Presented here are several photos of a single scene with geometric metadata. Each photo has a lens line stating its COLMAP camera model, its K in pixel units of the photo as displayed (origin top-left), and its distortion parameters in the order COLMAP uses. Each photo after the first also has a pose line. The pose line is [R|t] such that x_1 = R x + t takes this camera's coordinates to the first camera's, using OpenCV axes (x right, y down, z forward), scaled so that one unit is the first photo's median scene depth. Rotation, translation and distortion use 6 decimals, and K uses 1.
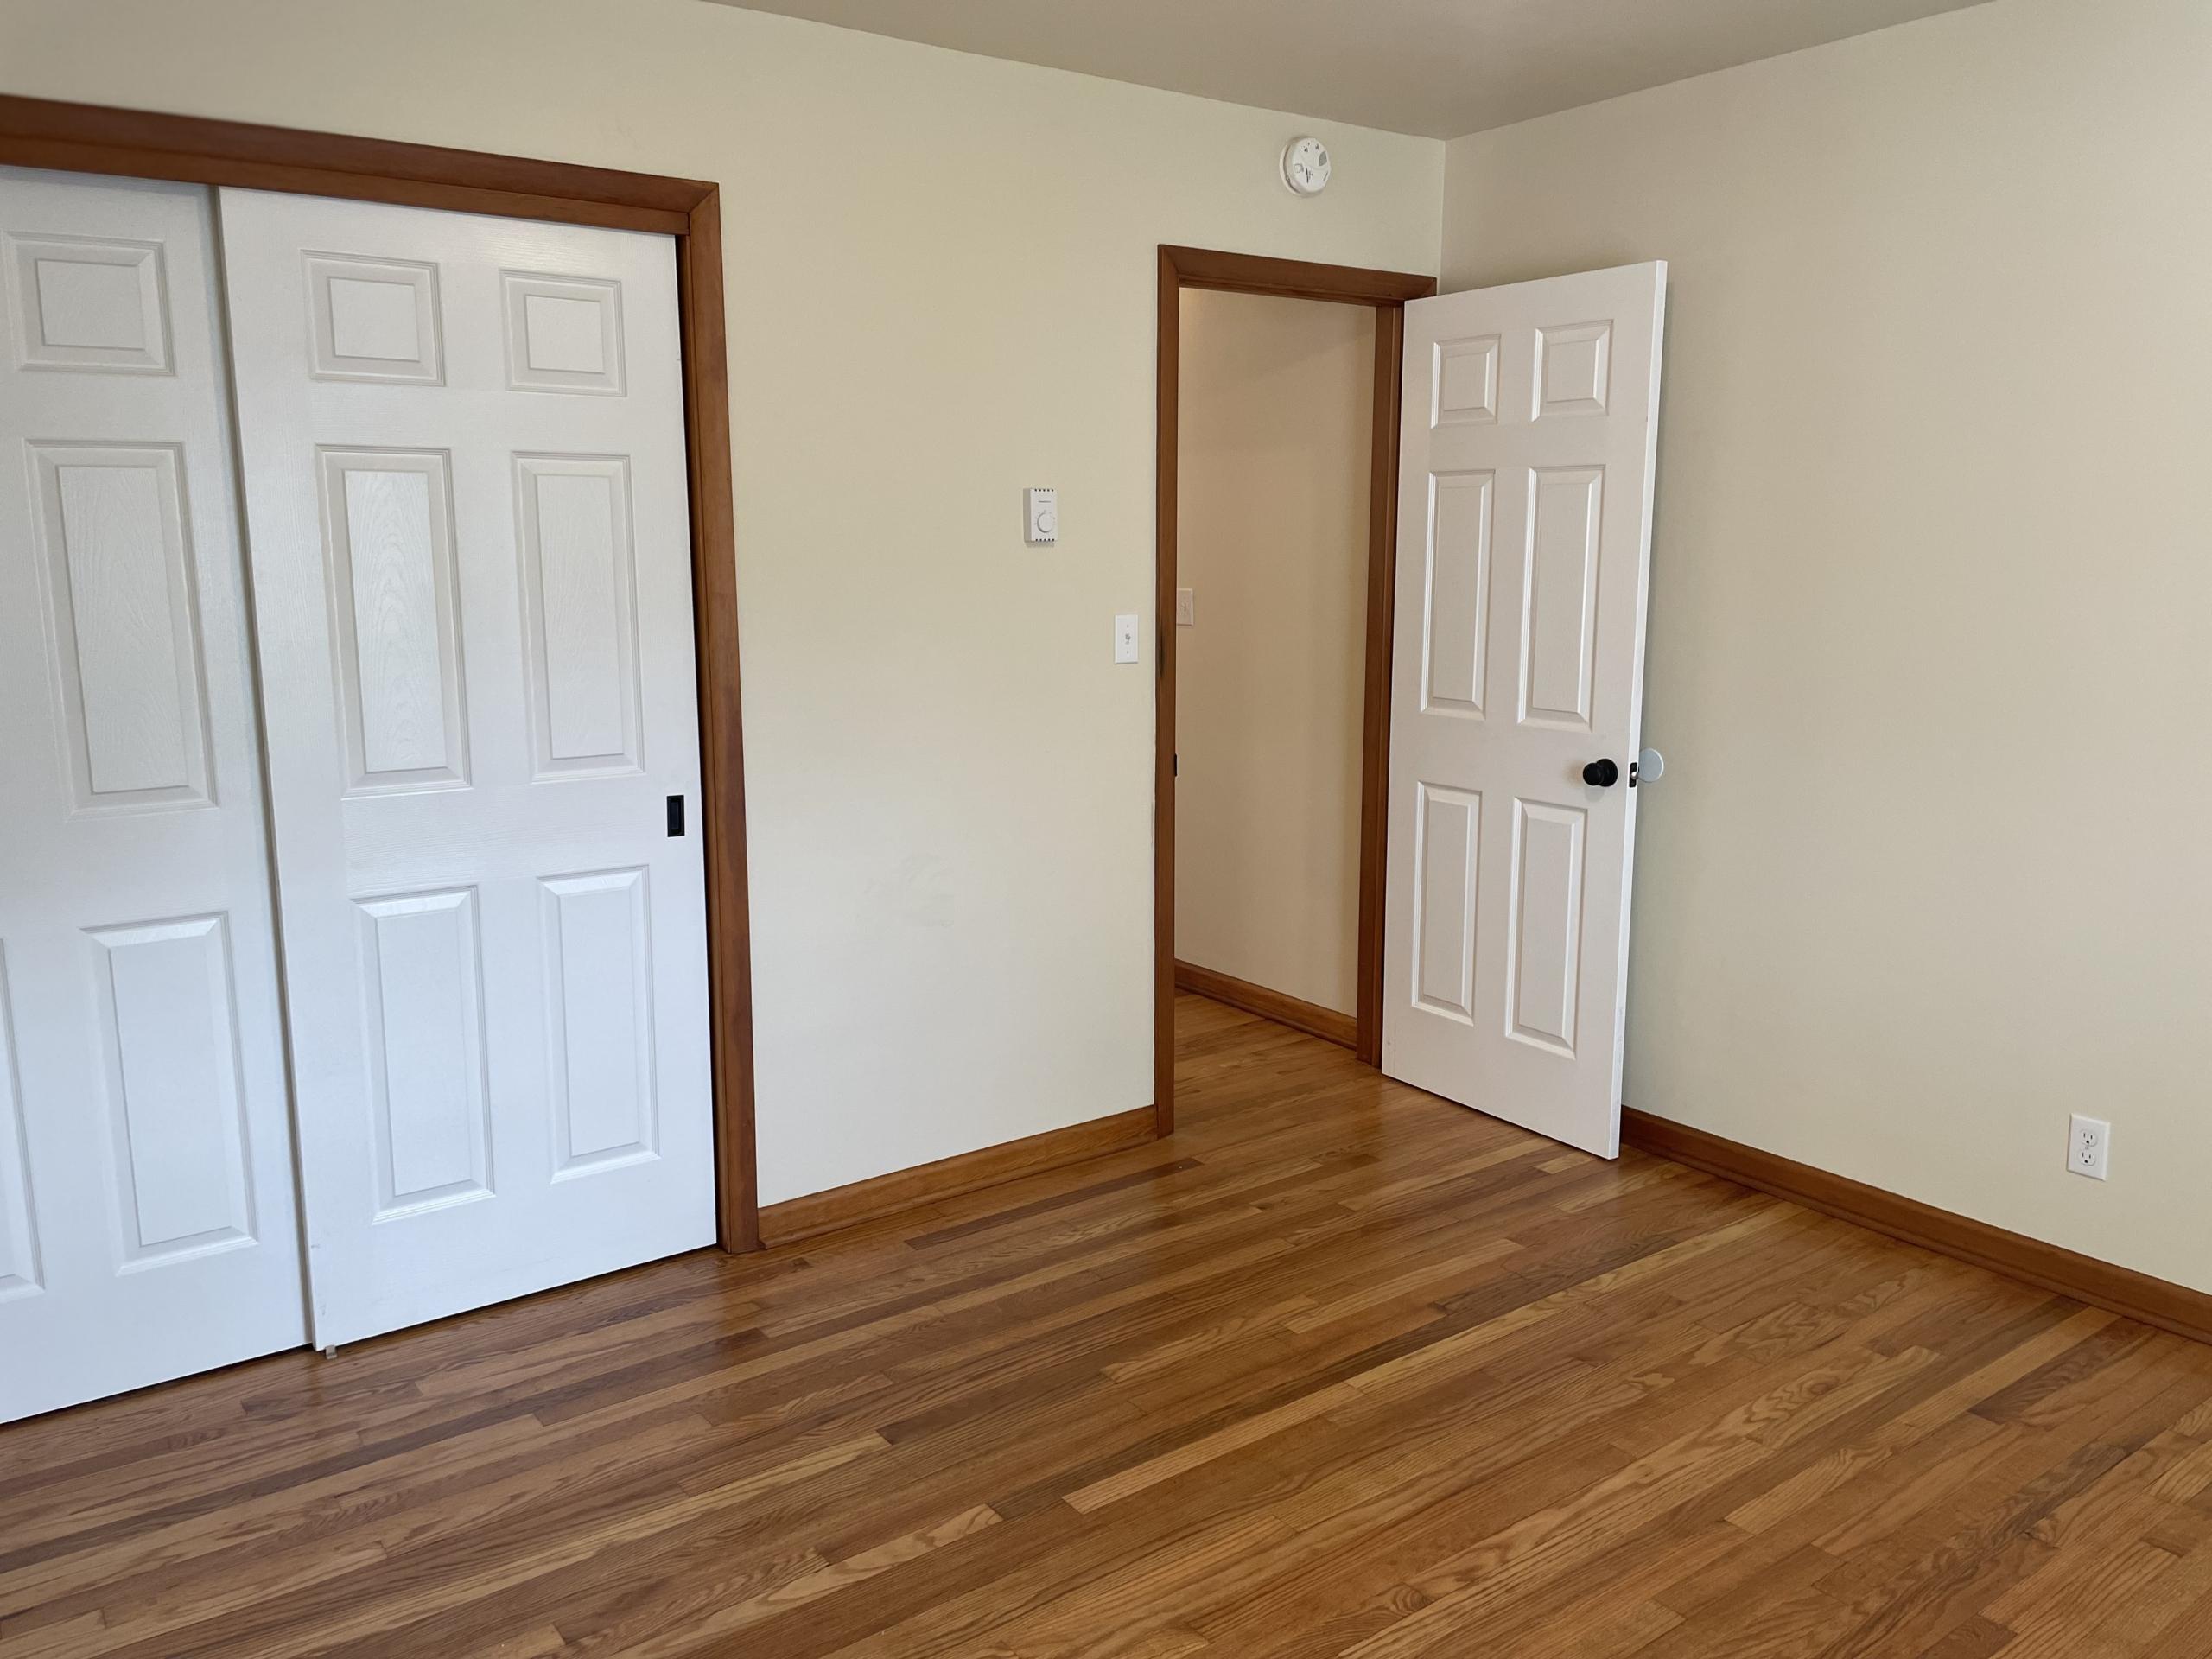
lens RADIAL K [[1691.0, 0, 1118.5], [0, 1691.0, 827.1], [0, 0, 1]] dist [0.136519, -0.207147]
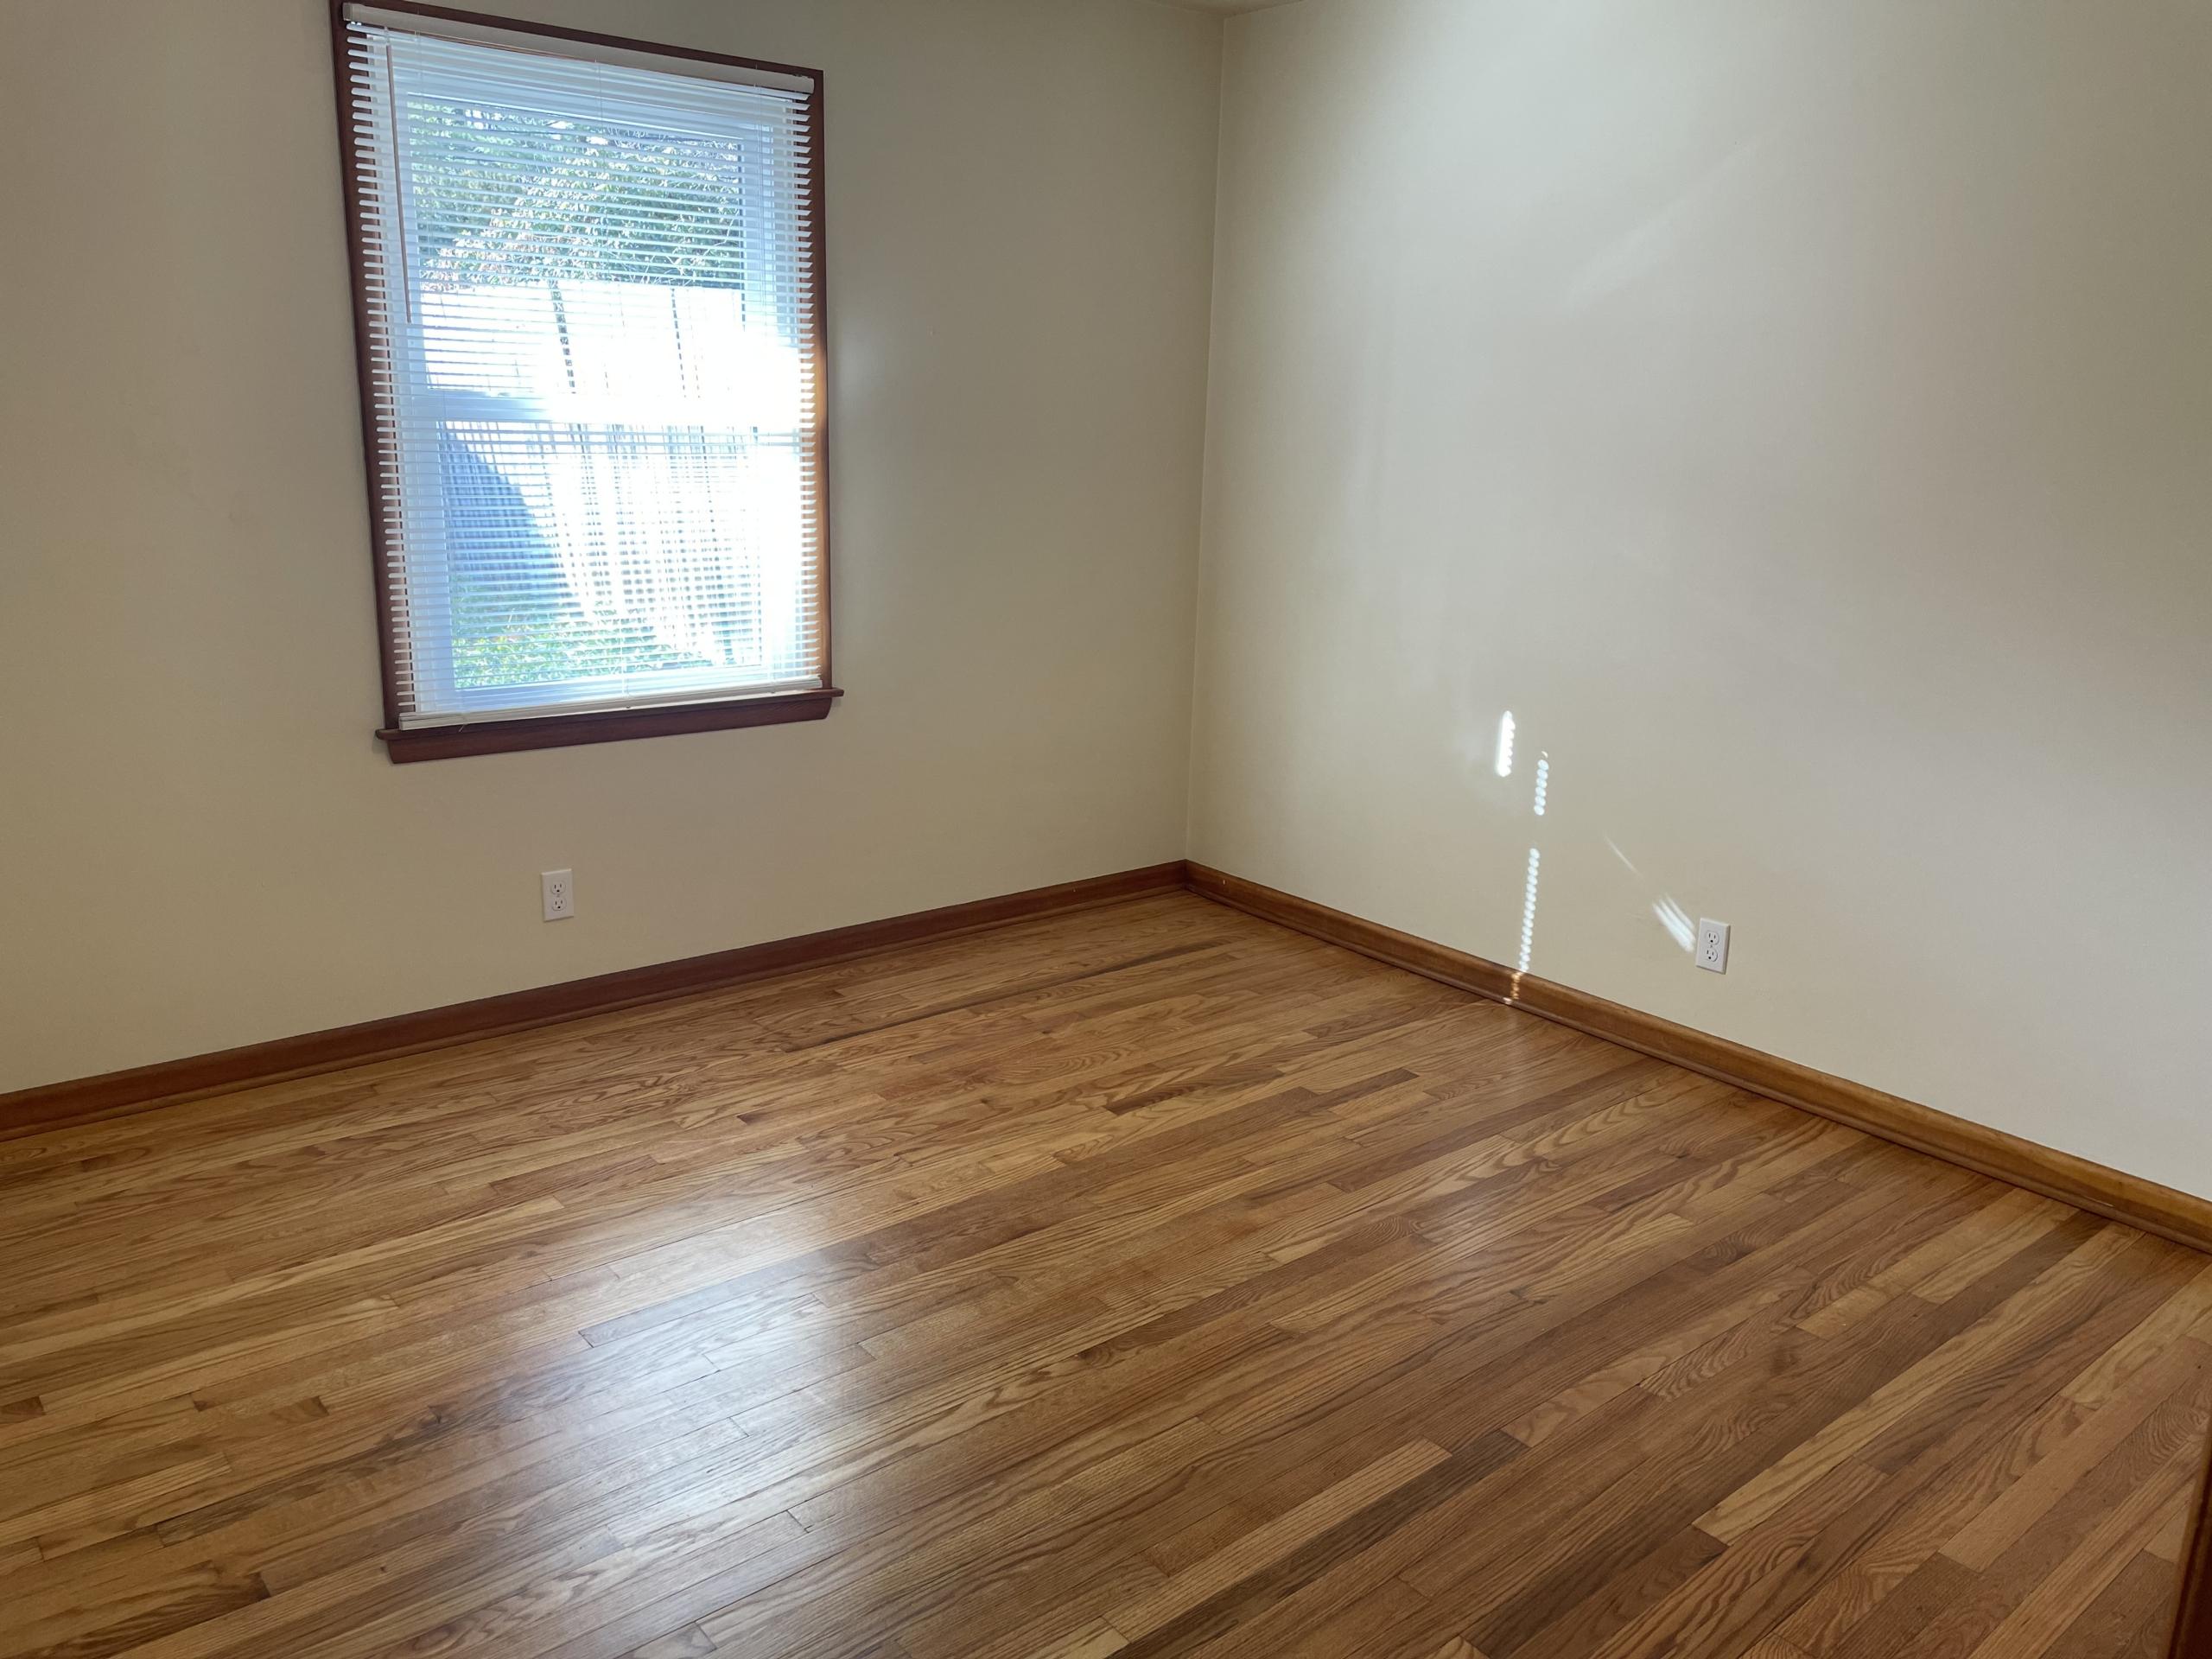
lens RADIAL K [[1691.0, 0, 1118.5], [0, 1691.0, 827.1], [0, 0, 1]] dist [0.136519, -0.207147]
pose [[-0.998279, -0.007807, -0.058118, 0.205012], [-0.030083, 0.918925, 0.393282, -0.279364], [0.050336, 0.394354, -0.917579, 1.738531]]
